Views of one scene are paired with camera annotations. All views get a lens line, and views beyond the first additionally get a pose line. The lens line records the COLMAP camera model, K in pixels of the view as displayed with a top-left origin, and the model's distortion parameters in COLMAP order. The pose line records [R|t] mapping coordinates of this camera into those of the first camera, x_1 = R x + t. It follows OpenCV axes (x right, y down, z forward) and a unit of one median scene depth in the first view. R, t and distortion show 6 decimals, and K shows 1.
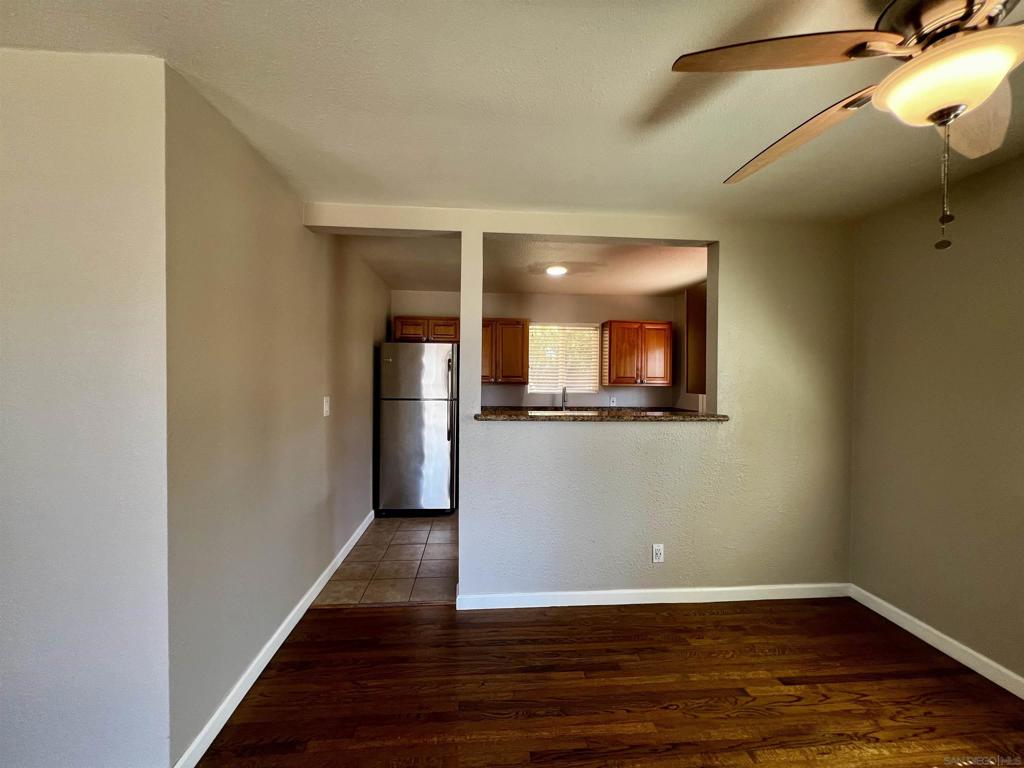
lens RADIAL K [[409.9, 0, 510.1], [0, 409.9, 382.1], [0, 0, 1]] dist [-0.000524, 0.000154]
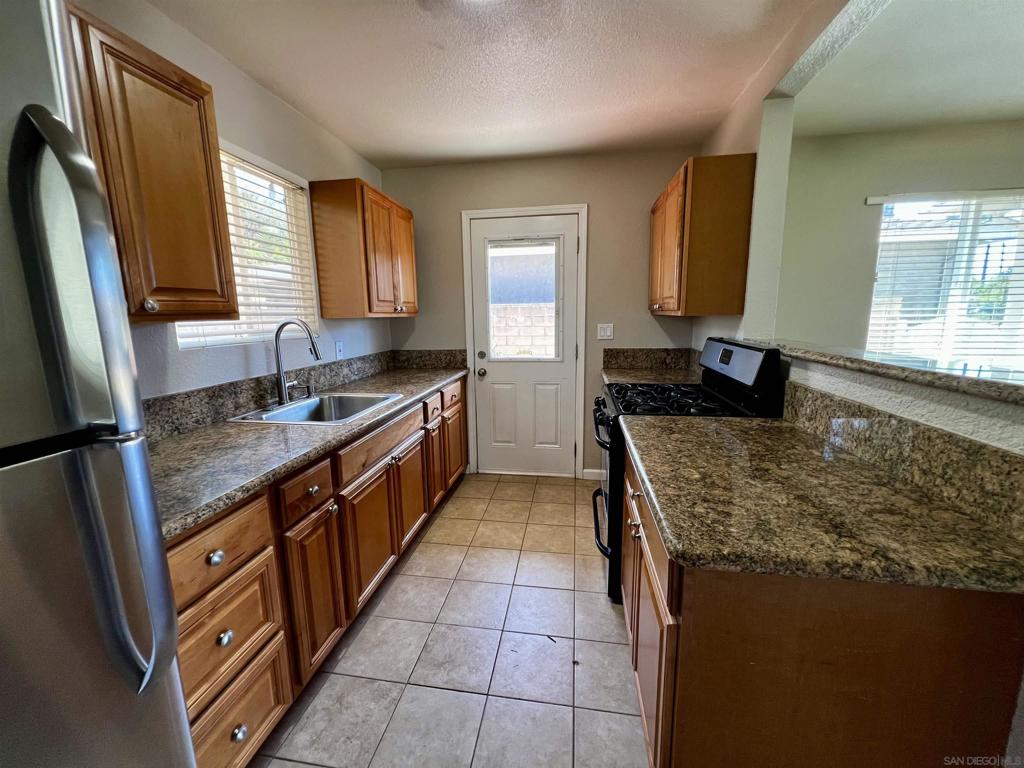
lens RADIAL K [[409.9, 0, 509.1], [0, 409.9, 382.0], [0, 0, 1]] dist [-0.000524, 0.000154]
pose [[0.233213, -0.172887, 0.956934, -0.419109], [0.031570, 0.984896, 0.170245, 0.012715], [-0.971913, -0.009493, 0.235148, 1.403440]]
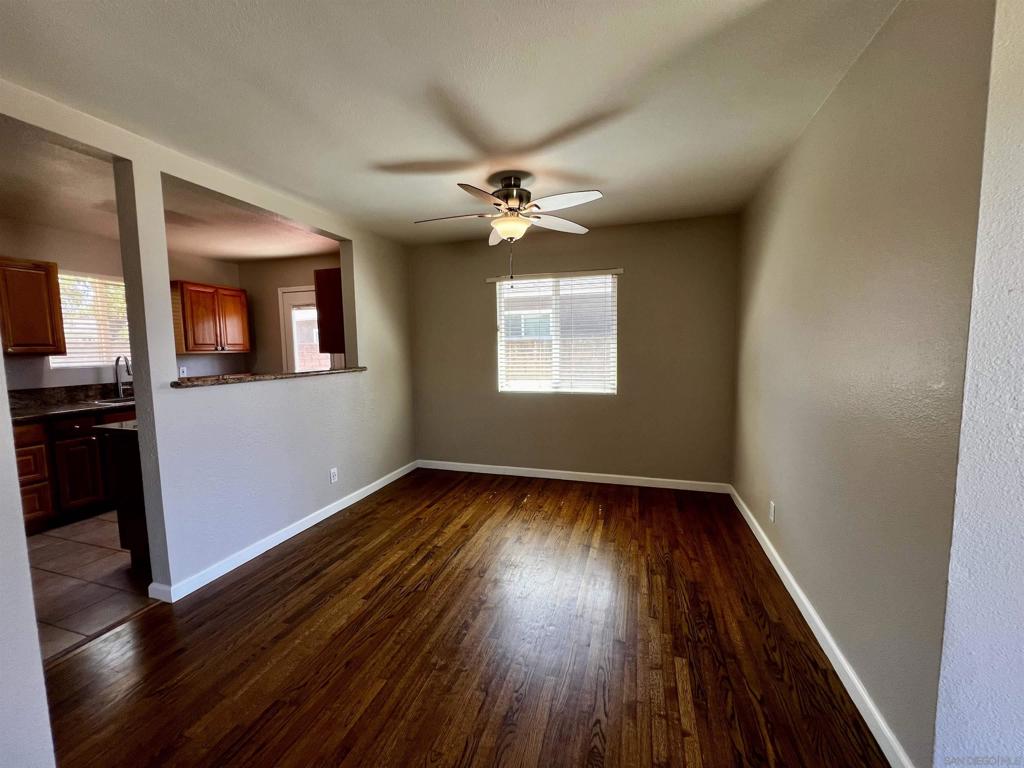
lens RADIAL K [[409.9, 0, 509.7], [0, 409.9, 384.1], [0, 0, 1]] dist [-0.000524, 0.000154]
pose [[0.374250, -0.100028, 0.921917, -0.654706], [0.030775, 0.994957, 0.095460, 0.021711], [-0.926817, -0.007354, 0.375441, -0.009441]]
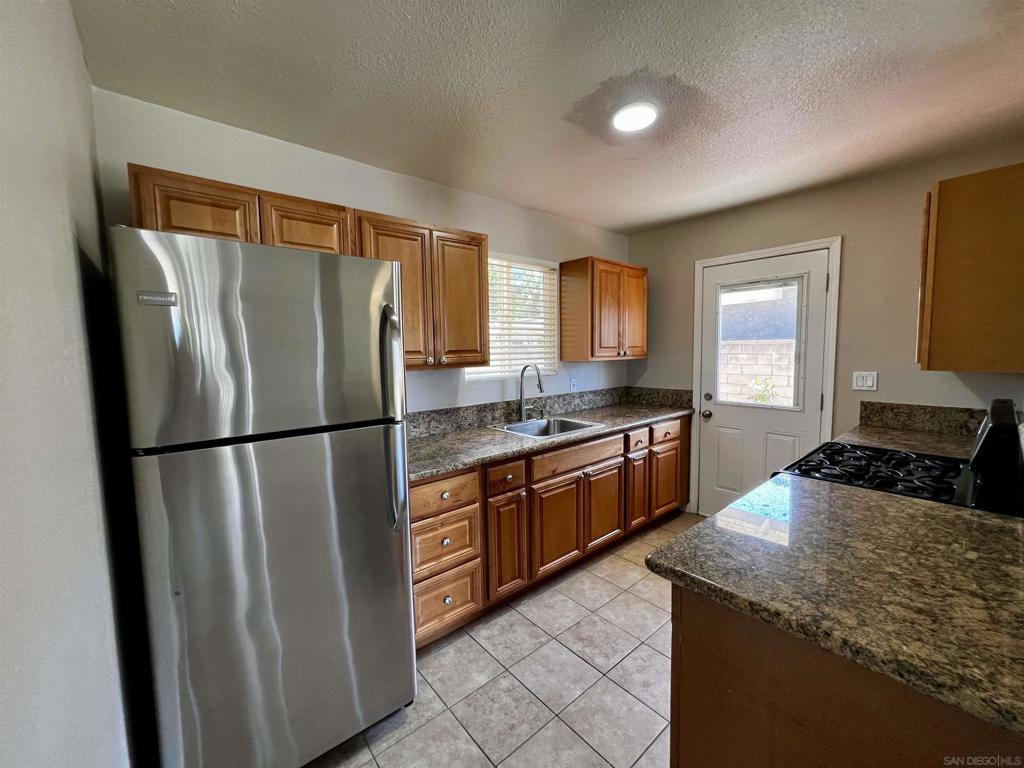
lens RADIAL K [[409.9, 0, 507.1], [0, 409.9, 381.2], [0, 0, 1]] dist [-0.000524, 0.000154]
pose [[0.811460, -0.069606, 0.580248, -0.465136], [0.032660, 0.996731, 0.073894, -0.022973], [-0.583495, -0.041011, 0.811081, 1.096338]]
